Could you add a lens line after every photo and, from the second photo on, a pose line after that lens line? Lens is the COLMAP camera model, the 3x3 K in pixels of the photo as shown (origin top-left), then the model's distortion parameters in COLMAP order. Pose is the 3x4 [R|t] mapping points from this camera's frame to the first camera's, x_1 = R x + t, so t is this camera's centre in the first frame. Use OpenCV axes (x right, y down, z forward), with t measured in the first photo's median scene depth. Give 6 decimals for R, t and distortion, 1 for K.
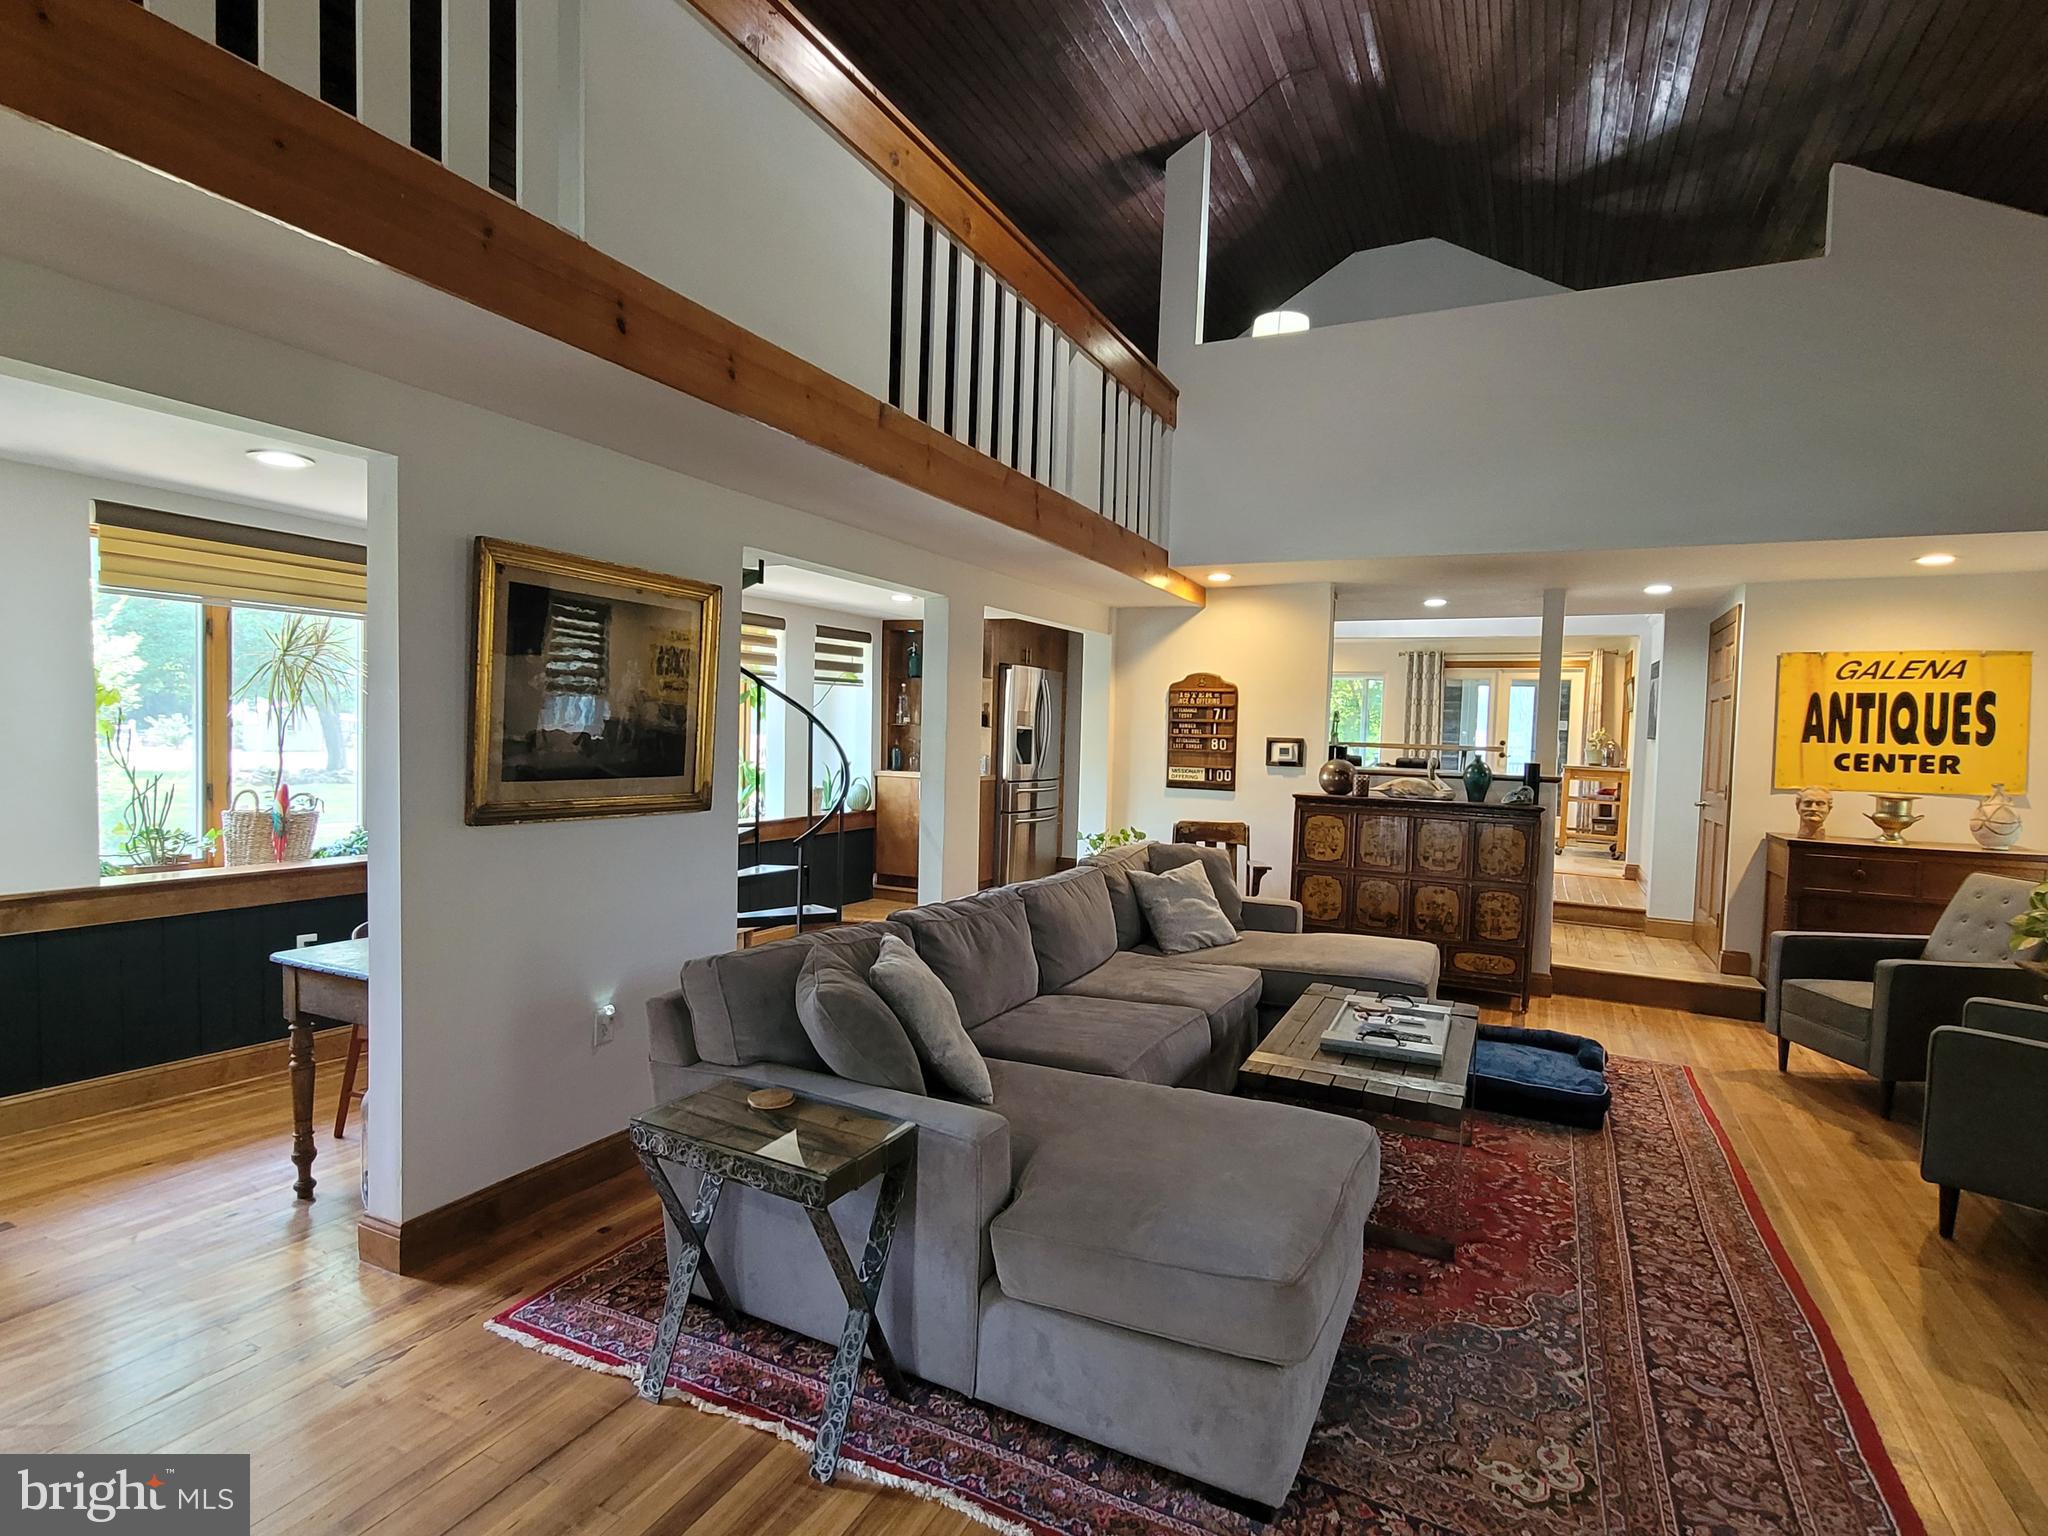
lens RADIAL K [[1022.2, 0, 1020.1], [0, 1022.2, 781.0], [0, 0, 1]] dist [-0.000785, -0.001608]
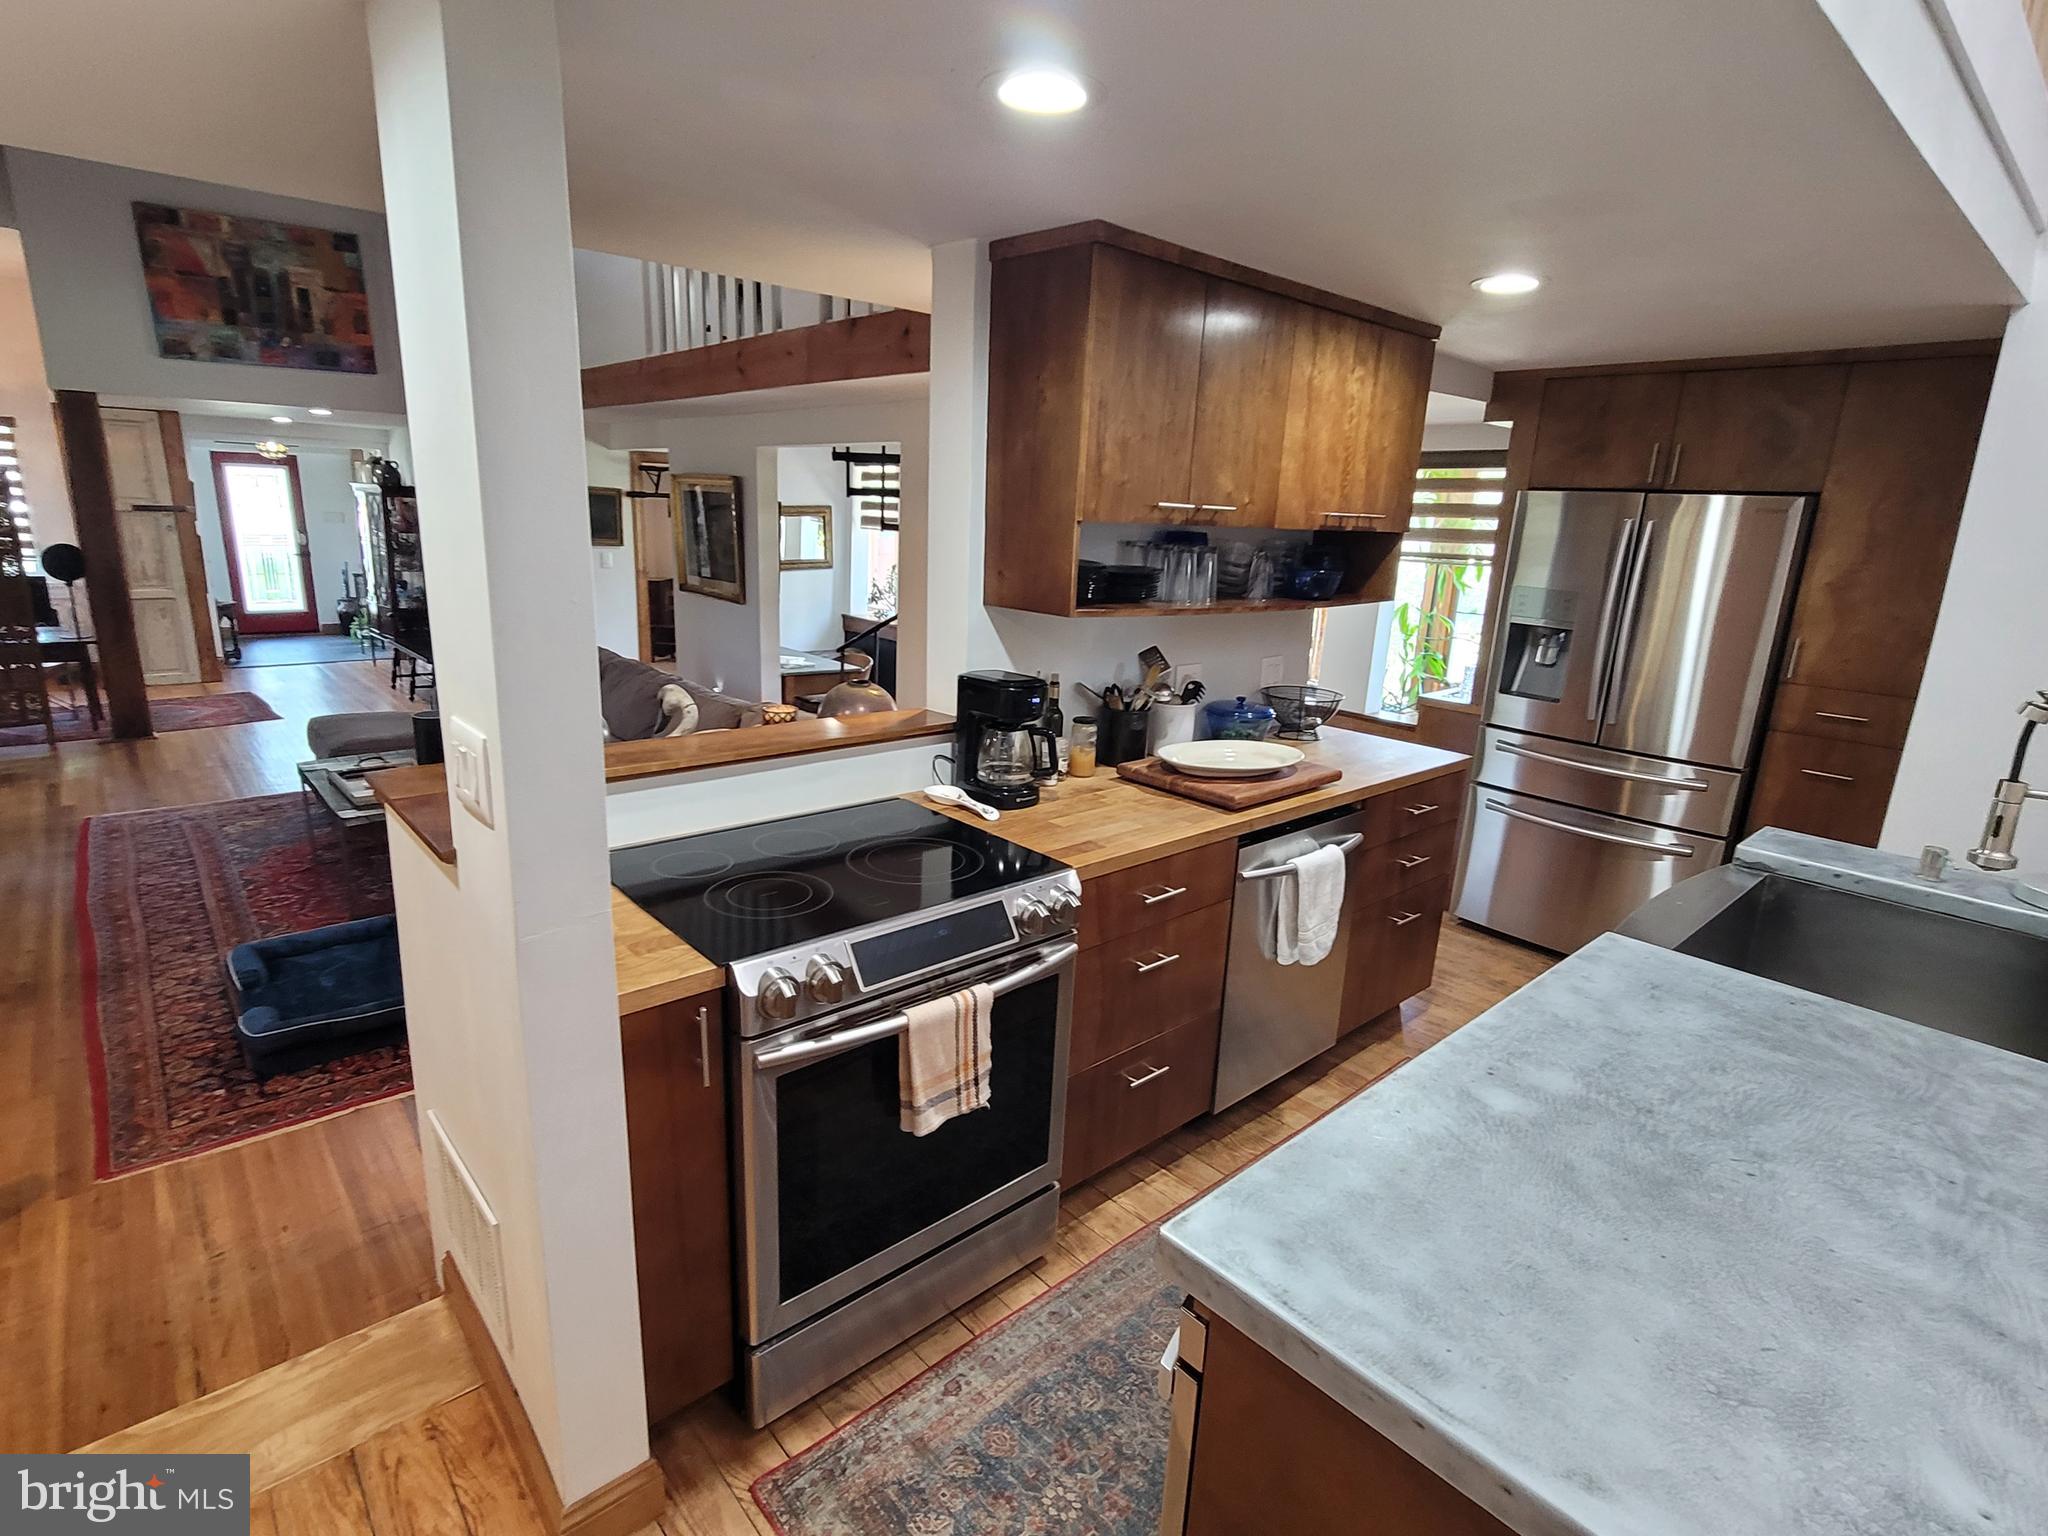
lens RADIAL K [[1022.2, 0, 1017.9], [0, 1022.2, 776.6], [0, 0, 1]] dist [-0.000785, -0.001608]
pose [[-0.365828, 0.195730, -0.909868, 0.746755], [-0.098088, 0.964082, 0.246830, -0.104727], [0.925499, 0.179544, -0.333489, 1.290746]]
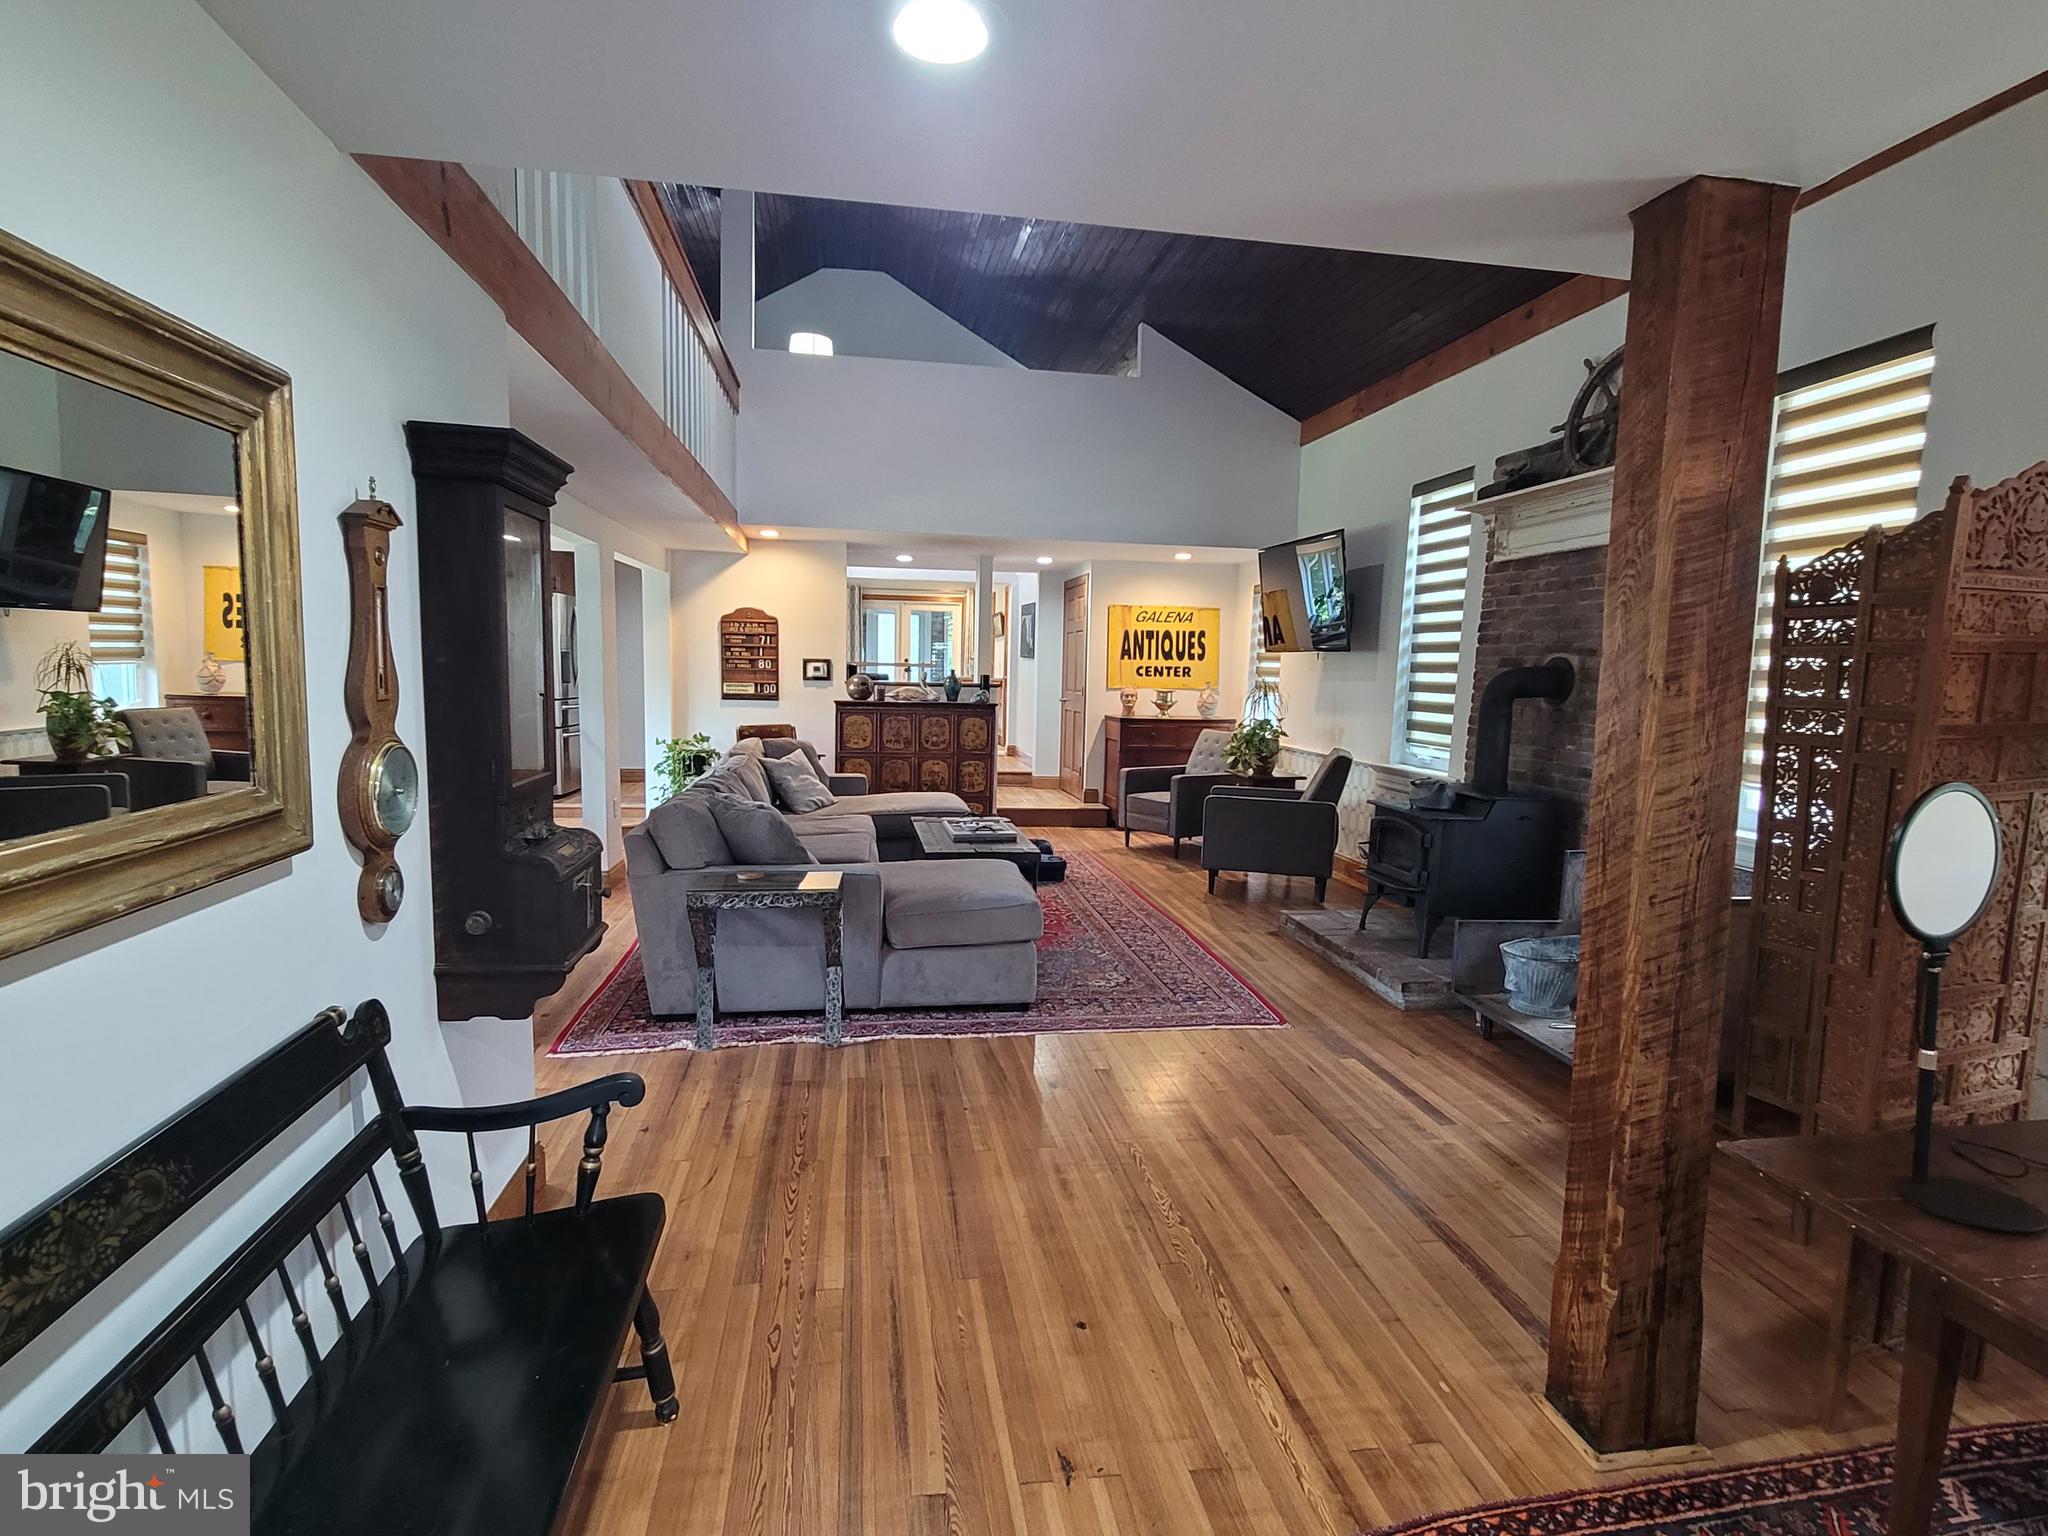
lens RADIAL K [[1022.2, 0, 1016.8], [0, 1022.2, 775.4], [0, 0, 1]] dist [-0.000785, -0.001608]
pose [[0.813948, -0.072709, 0.576370, -0.334283], [0.028920, 0.995978, 0.084802, 0.003777], [-0.580217, -0.052356, 0.812777, -0.256278]]
